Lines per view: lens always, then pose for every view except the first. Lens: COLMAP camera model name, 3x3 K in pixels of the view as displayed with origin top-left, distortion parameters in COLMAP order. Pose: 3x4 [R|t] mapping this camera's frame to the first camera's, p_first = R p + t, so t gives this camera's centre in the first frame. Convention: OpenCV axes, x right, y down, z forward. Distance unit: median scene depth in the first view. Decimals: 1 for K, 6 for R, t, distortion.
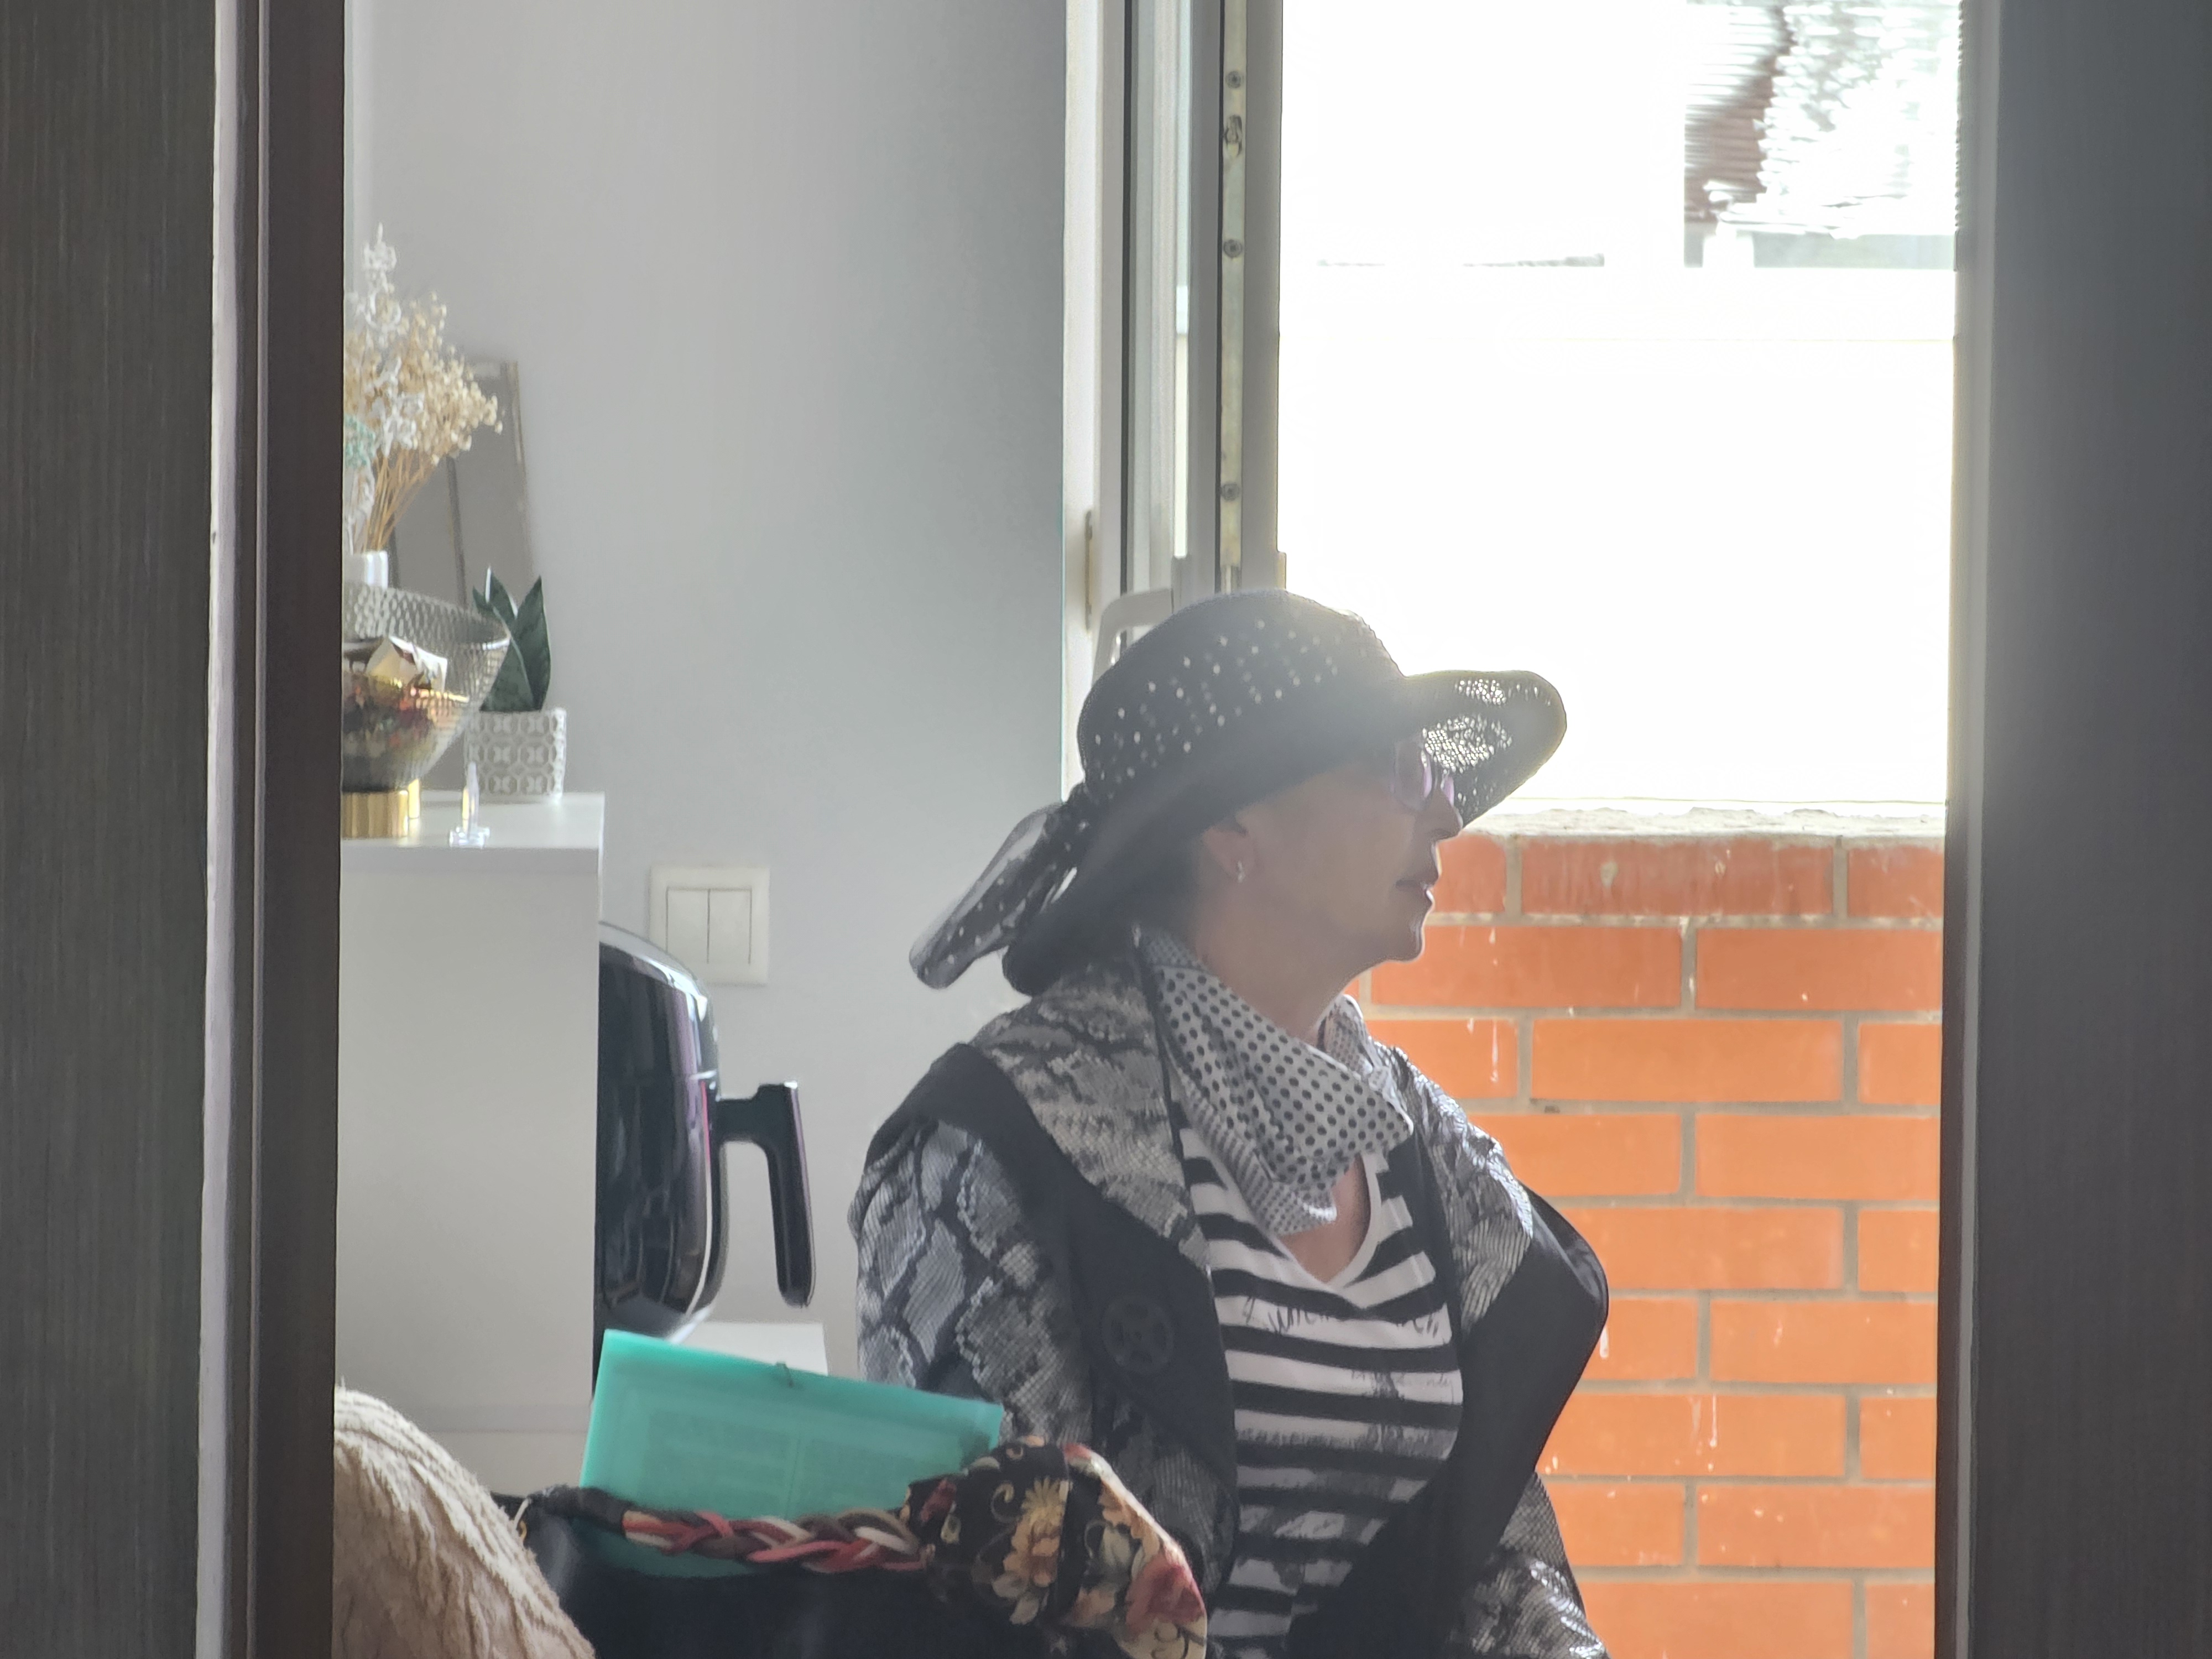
lens RADIAL K [[14825.4, 0, 1105.9], [0, 14825.4, 829.5], [0, 0, 1]] dist [0.025778, 0.000000]
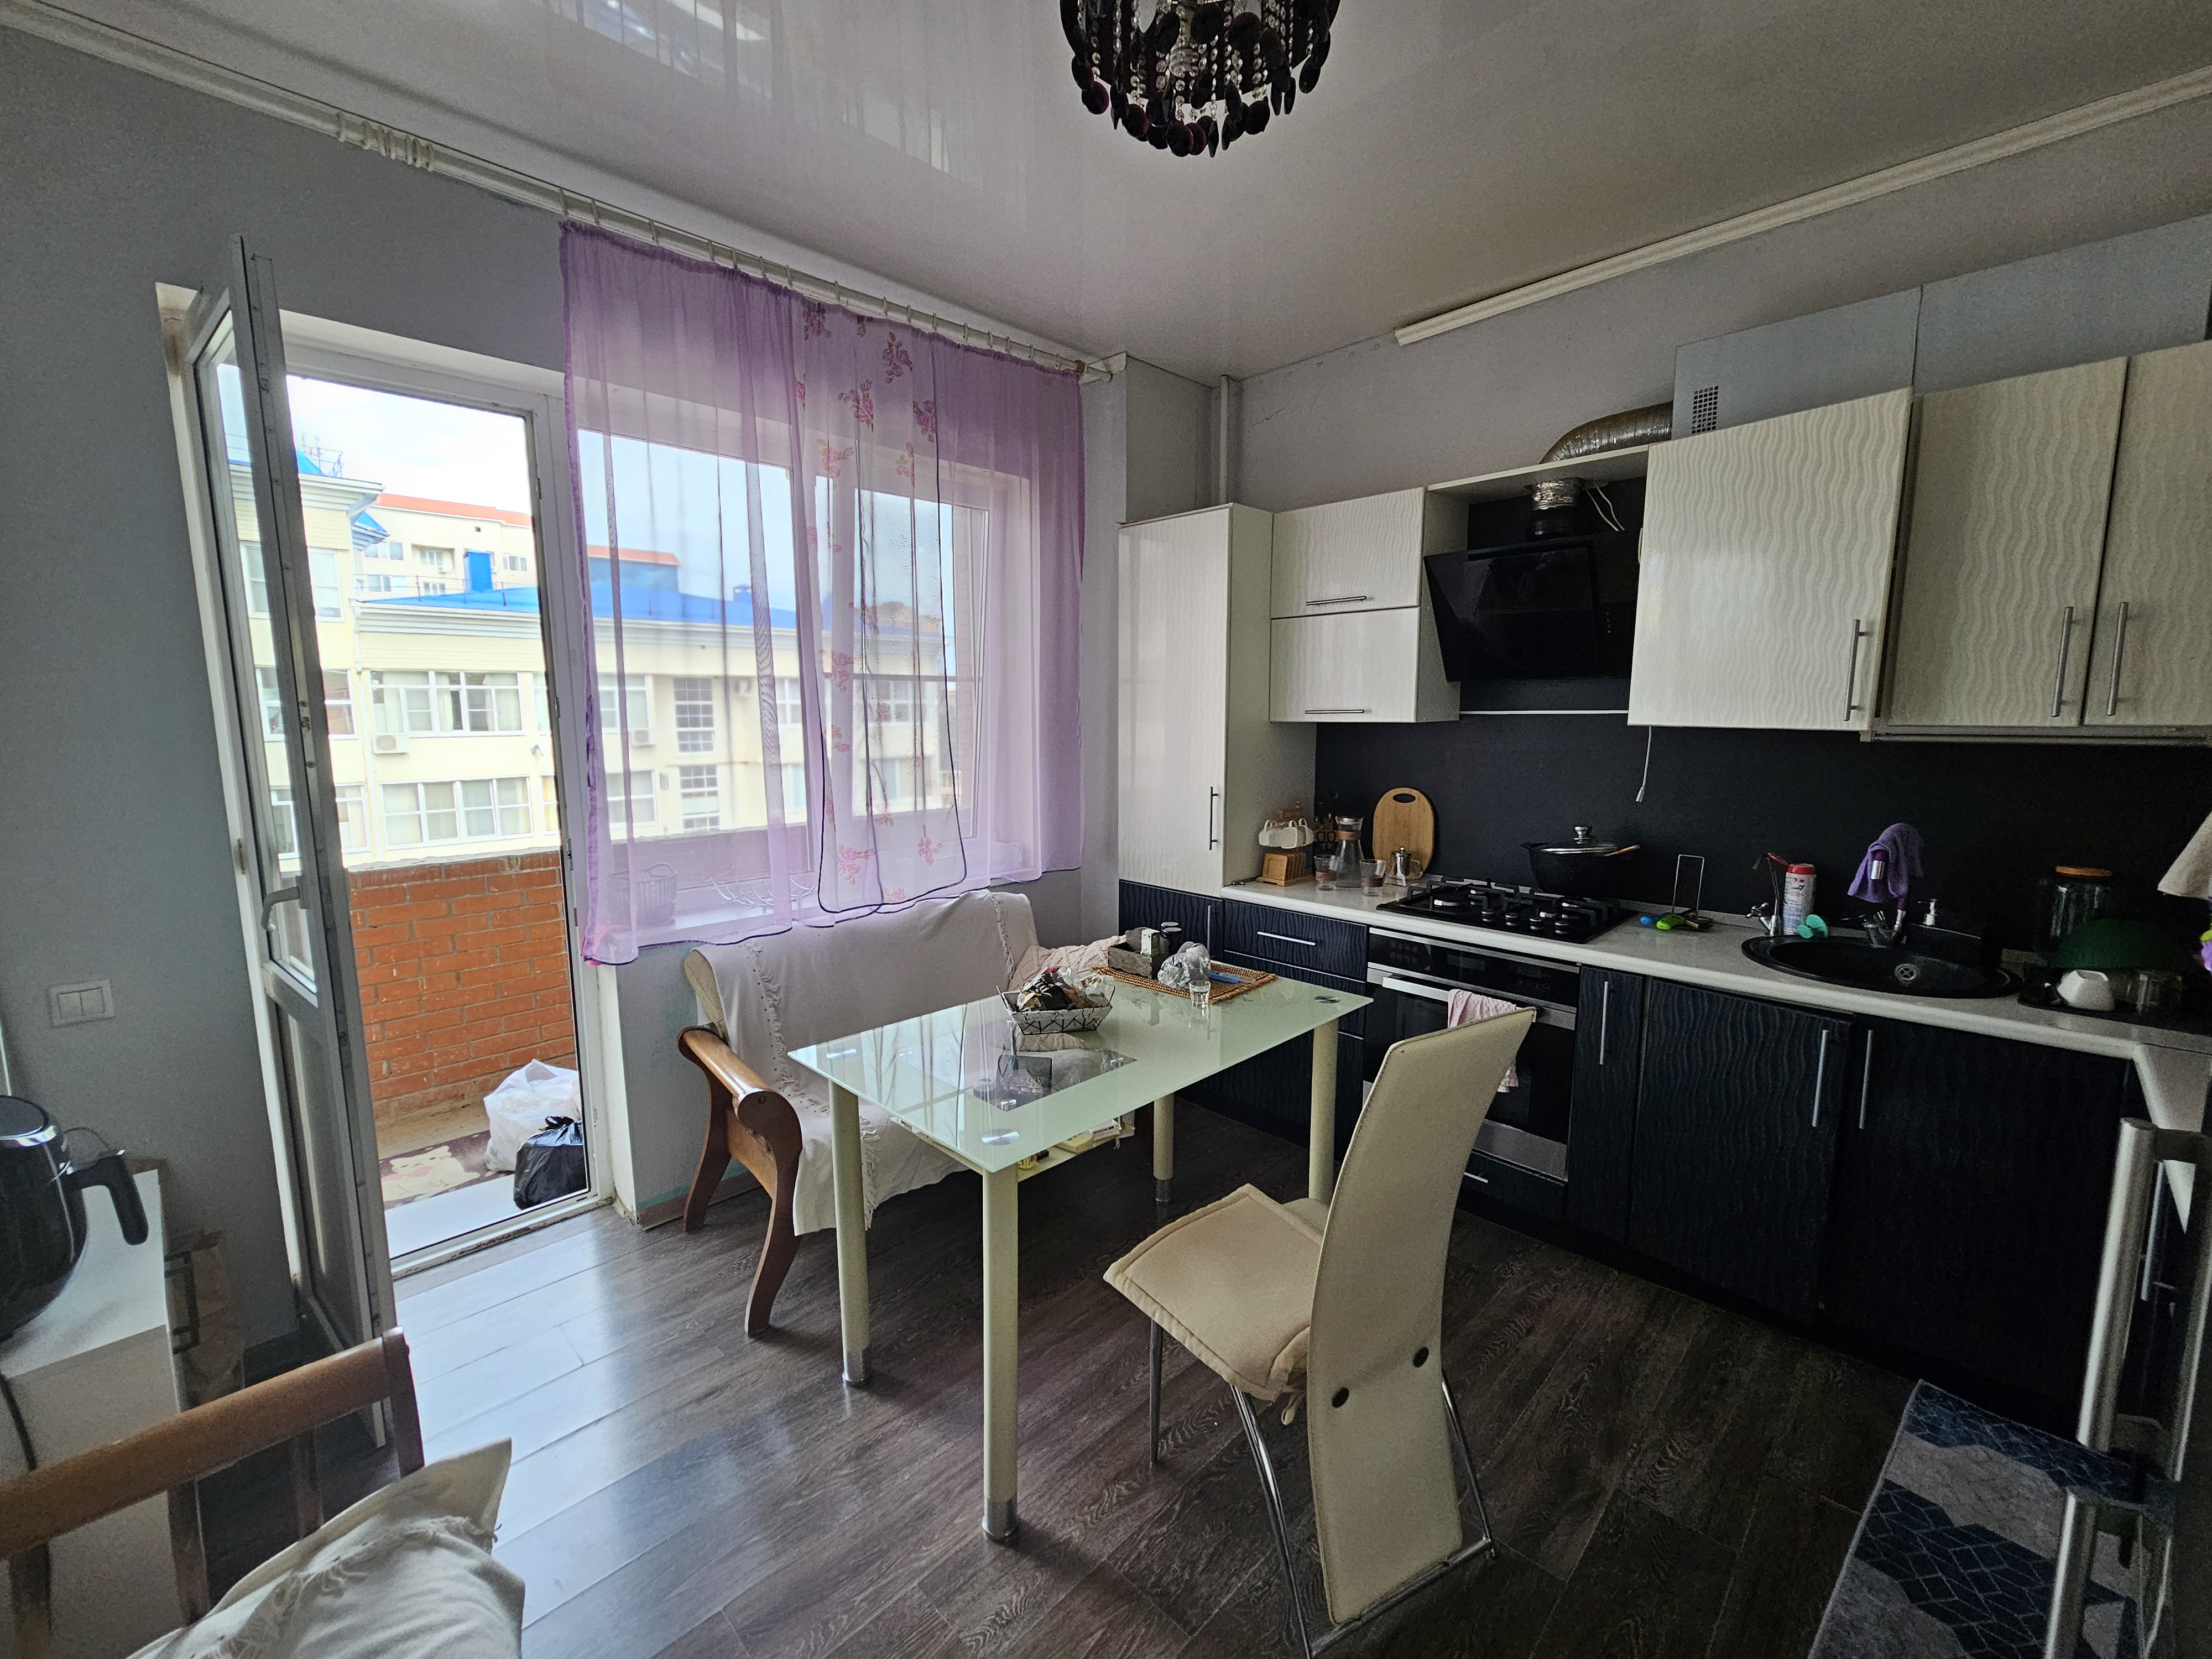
lens RADIAL K [[900.9, 0, 1102.1], [0, 900.9, 828.1], [0, 0, 1]] dist [-0.003870, -0.000775]
pose [[0.700490, -0.109330, 0.705238, -0.005847], [0.051054, 0.993341, 0.103283, -0.030301], [-0.711834, -0.036344, 0.701407, 0.637579]]
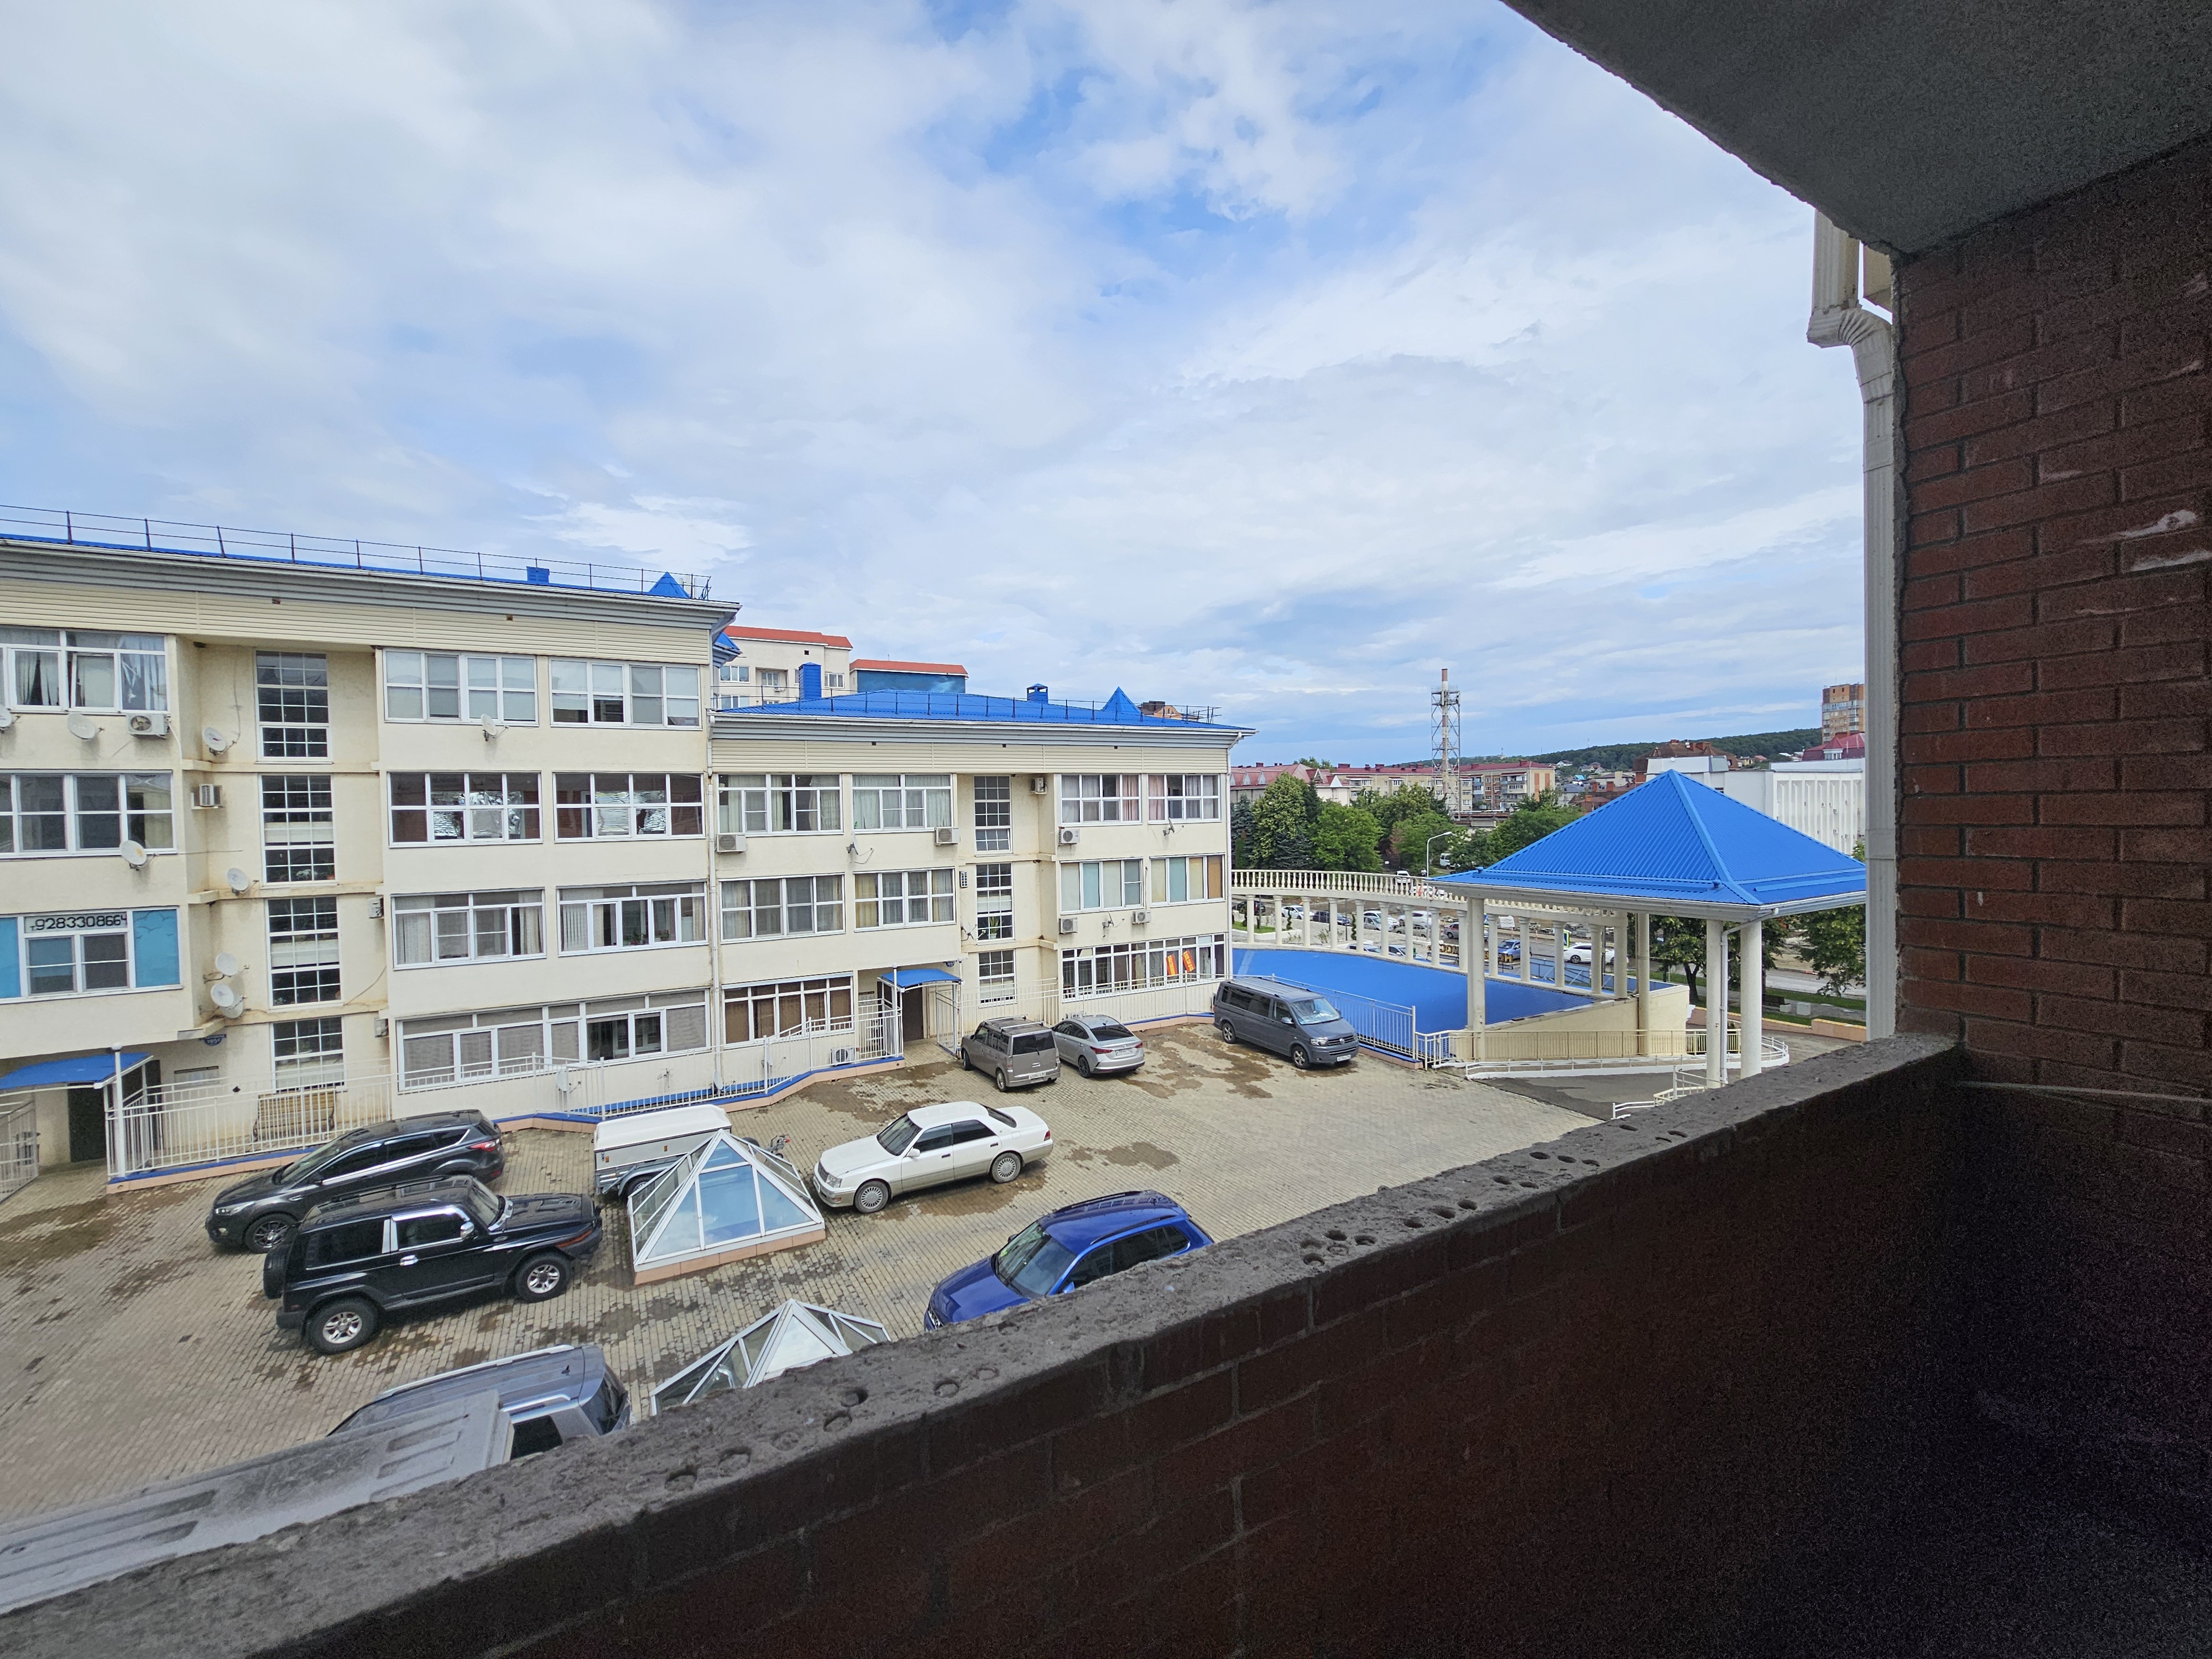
lens RADIAL K [[900.9, 0, 1103.8], [0, 900.9, 830.0], [0, 0, 1]] dist [-0.003870, -0.000775]
pose [[0.866356, -0.039178, 0.497887, -0.001730], [0.052977, 0.998503, -0.013612, -0.032535], [-0.496609, 0.038170, 0.867135, 0.675163]]
